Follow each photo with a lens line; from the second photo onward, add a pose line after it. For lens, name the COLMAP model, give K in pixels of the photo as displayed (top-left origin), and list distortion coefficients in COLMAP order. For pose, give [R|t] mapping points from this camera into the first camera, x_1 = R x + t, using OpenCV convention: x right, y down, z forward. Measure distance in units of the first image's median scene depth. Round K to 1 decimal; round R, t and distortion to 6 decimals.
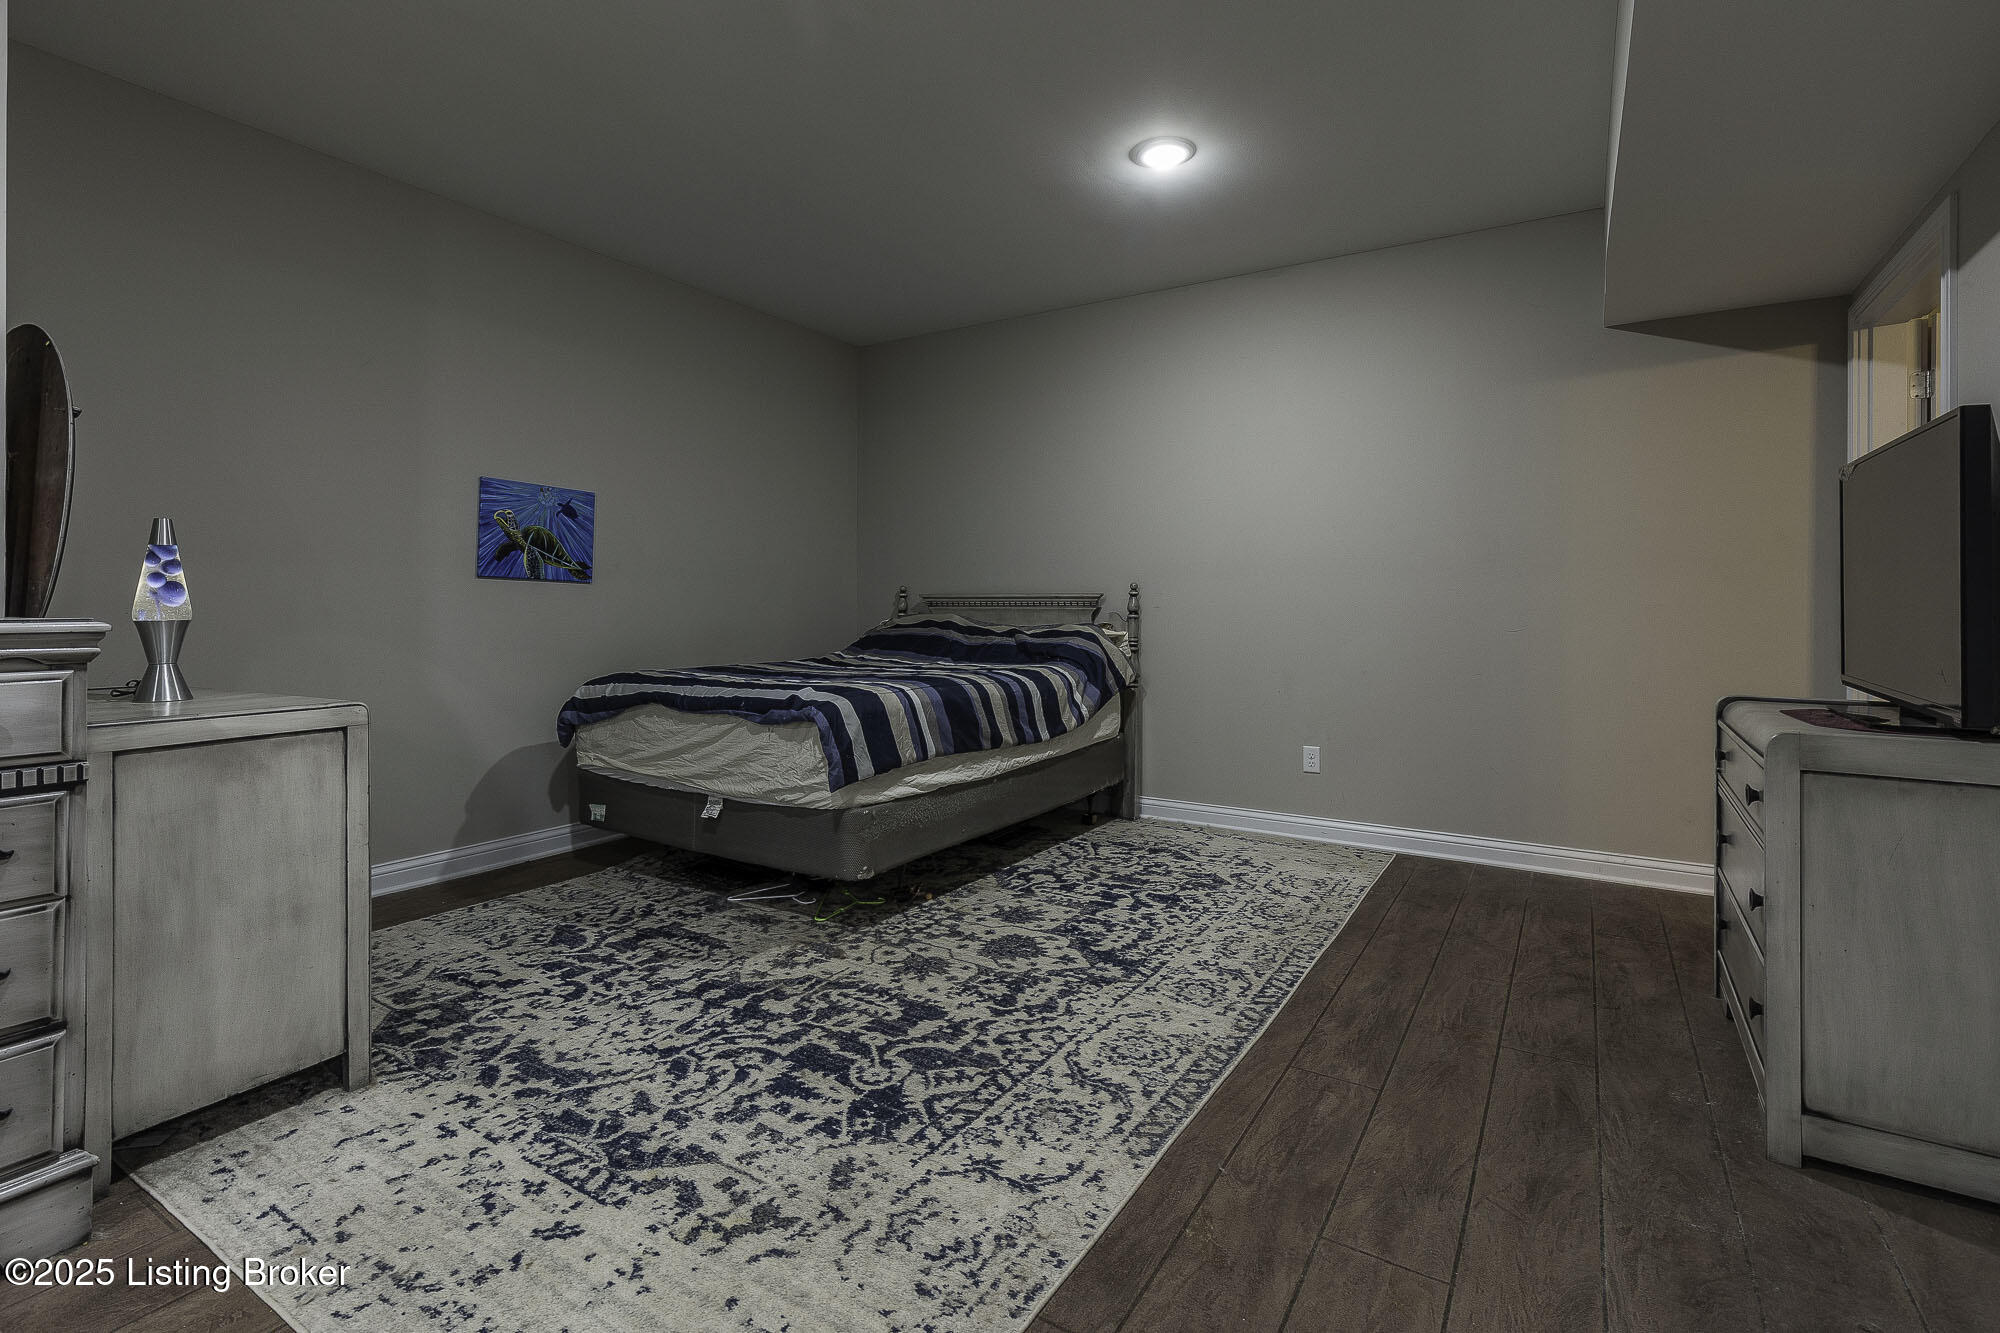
lens RADIAL K [[933.6, 0, 1015.4], [0, 933.6, 608.4], [0, 0, 1]] dist [0.012339, -0.000165]
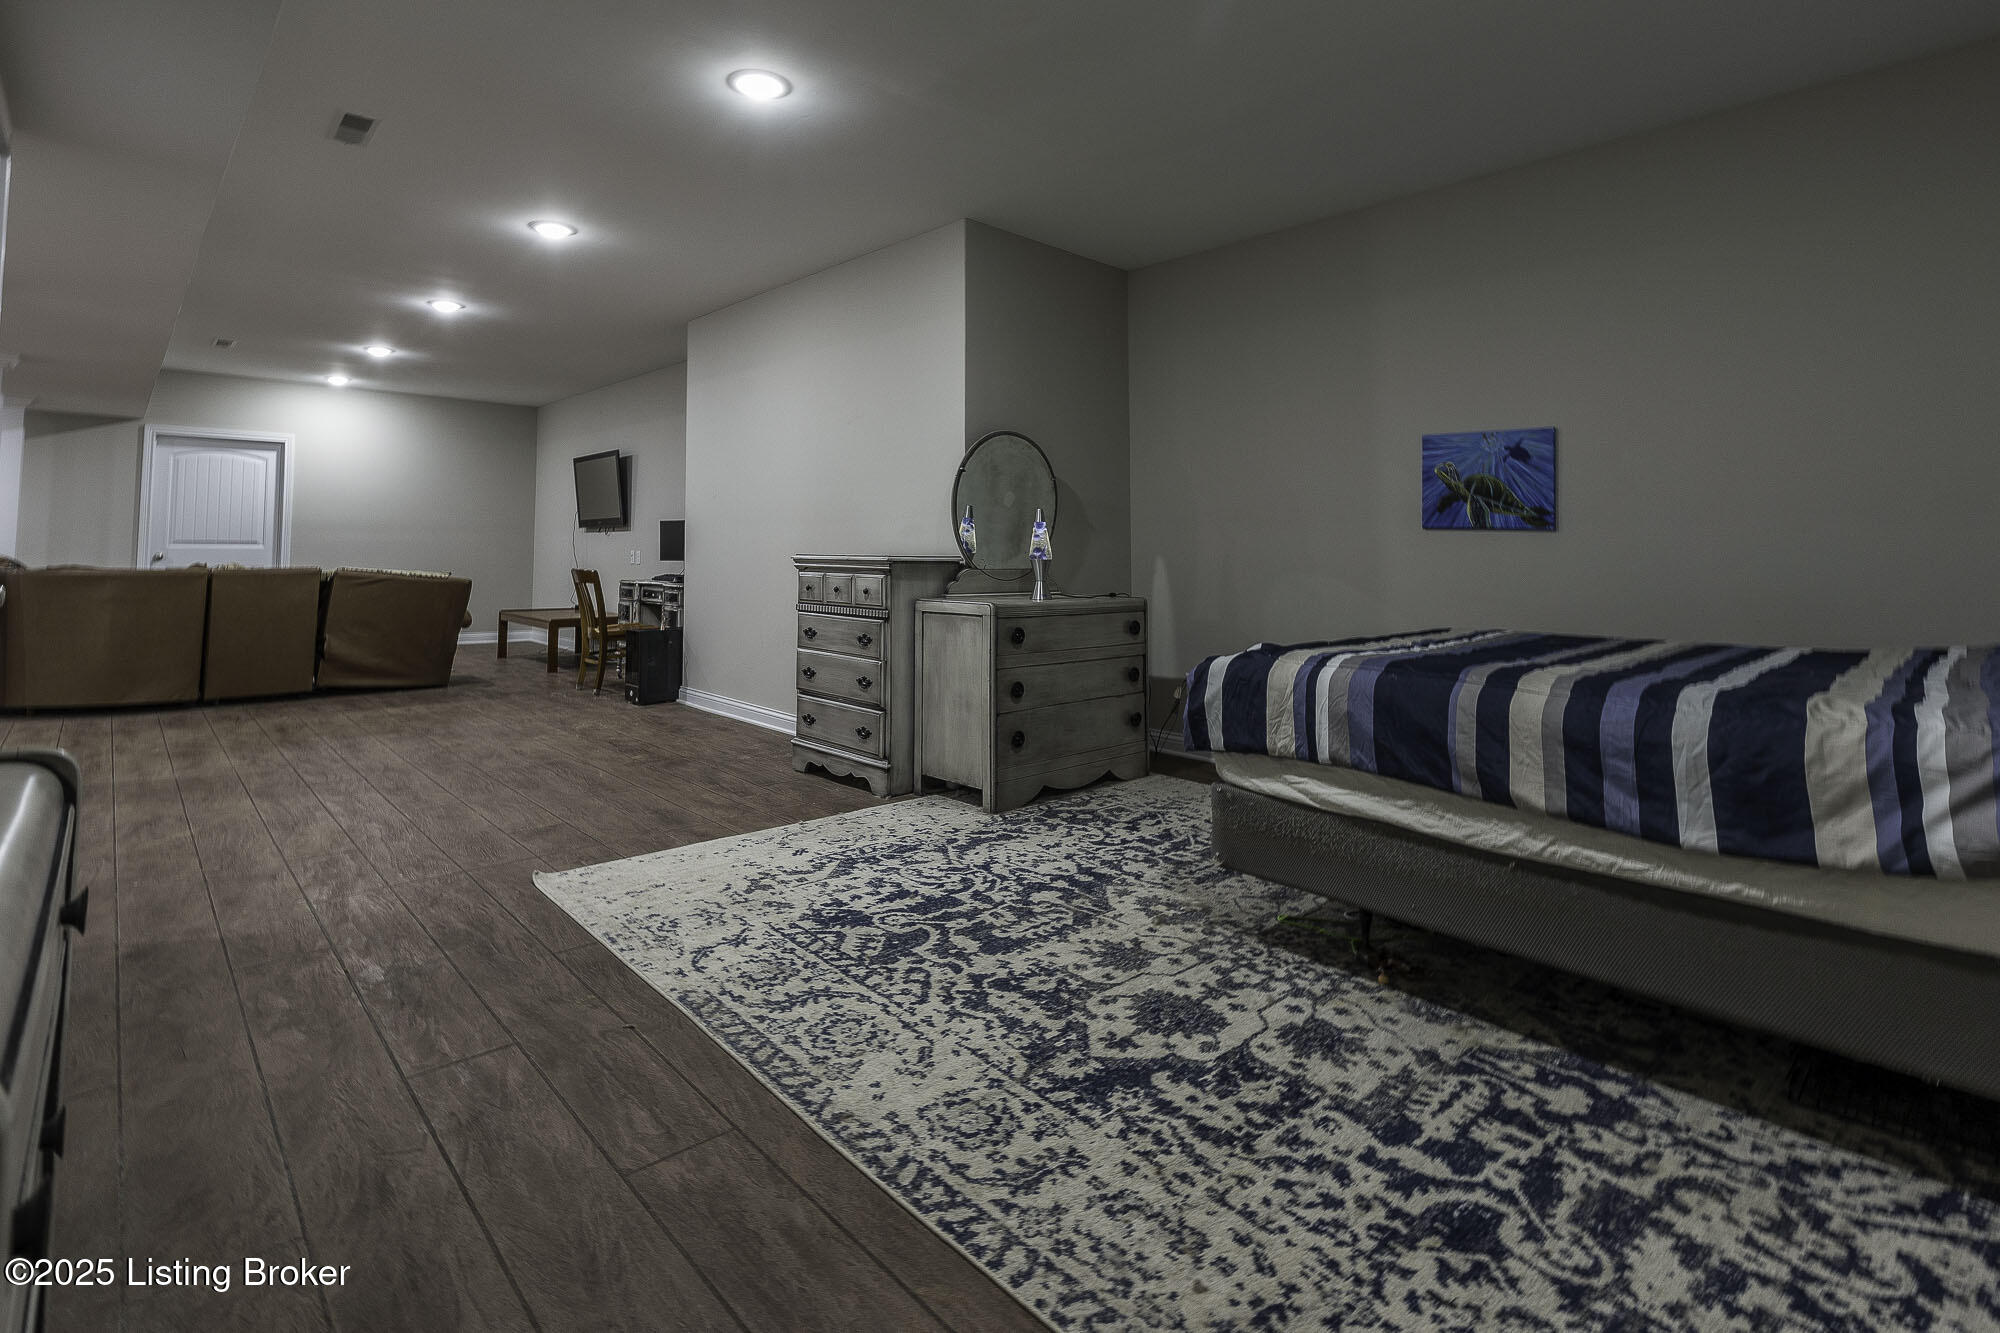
lens RADIAL K [[929.2, 0, 1006.1], [0, 929.2, 489.6], [0, 0, 1]] dist [0.002801, 0.000189]
pose [[-0.255181, -0.070389, -0.964328, 0.751359], [-0.015850, 0.997517, -0.068617, 0.003852], [0.966763, -0.002225, -0.255663, 1.042037]]
